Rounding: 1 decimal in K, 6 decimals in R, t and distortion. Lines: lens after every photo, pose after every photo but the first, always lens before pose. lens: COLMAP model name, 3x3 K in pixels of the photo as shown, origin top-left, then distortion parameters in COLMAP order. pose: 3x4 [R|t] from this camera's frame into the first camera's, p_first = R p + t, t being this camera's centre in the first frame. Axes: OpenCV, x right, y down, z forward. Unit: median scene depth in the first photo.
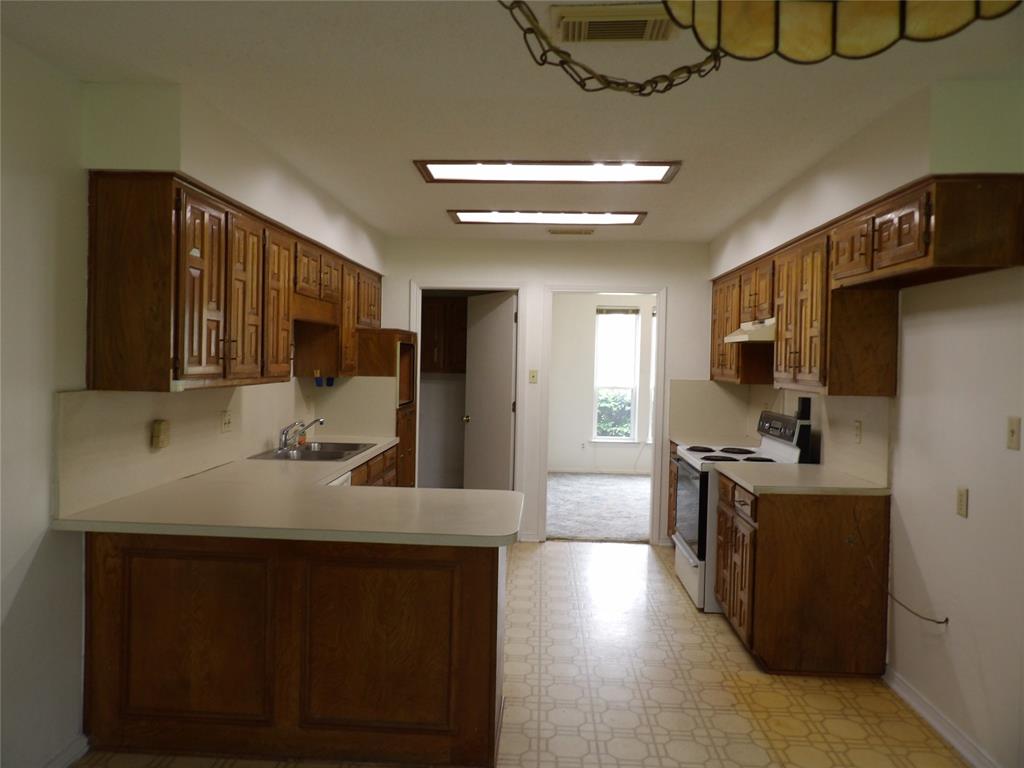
lens RADIAL K [[728.4, 0, 504.9], [0, 728.4, 380.2], [0, 0, 1]] dist [-0.035976, 0.042345]
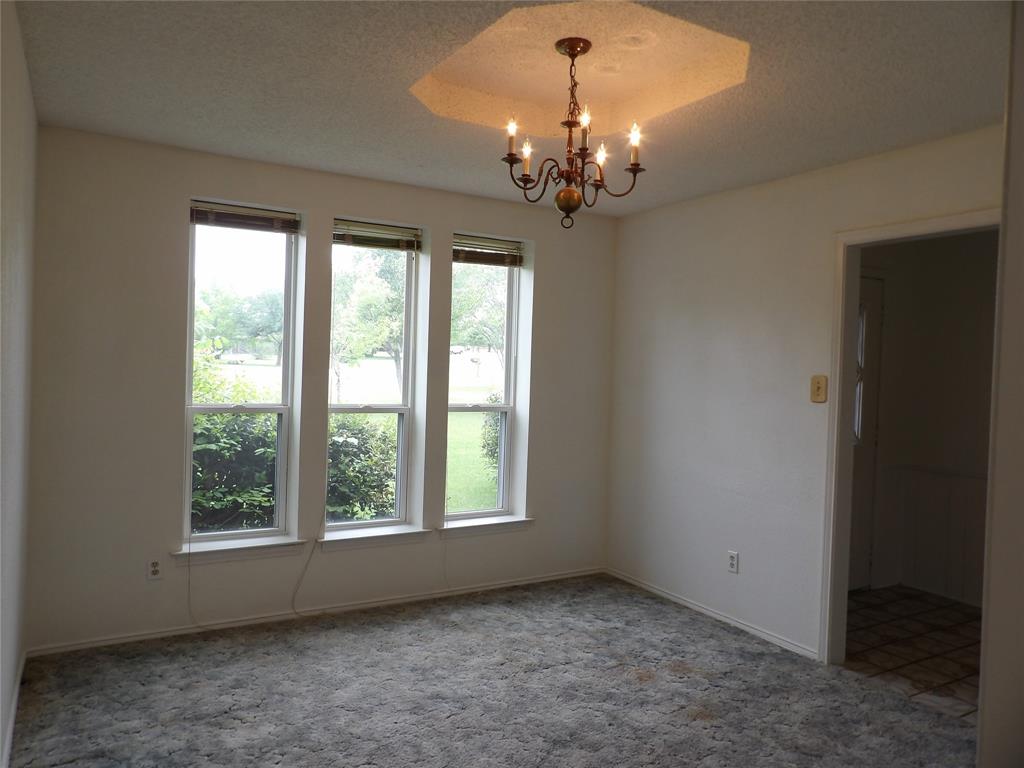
lens RADIAL K [[728.4, 0, 504.9], [0, 728.4, 380.2], [0, 0, 1]] dist [-0.035976, 0.042345]
pose [[0.829548, -0.004828, 0.558415, 0.094782], [-0.004030, 0.999885, 0.014631, -0.024473], [-0.558421, -0.014387, 0.829433, 1.136588]]
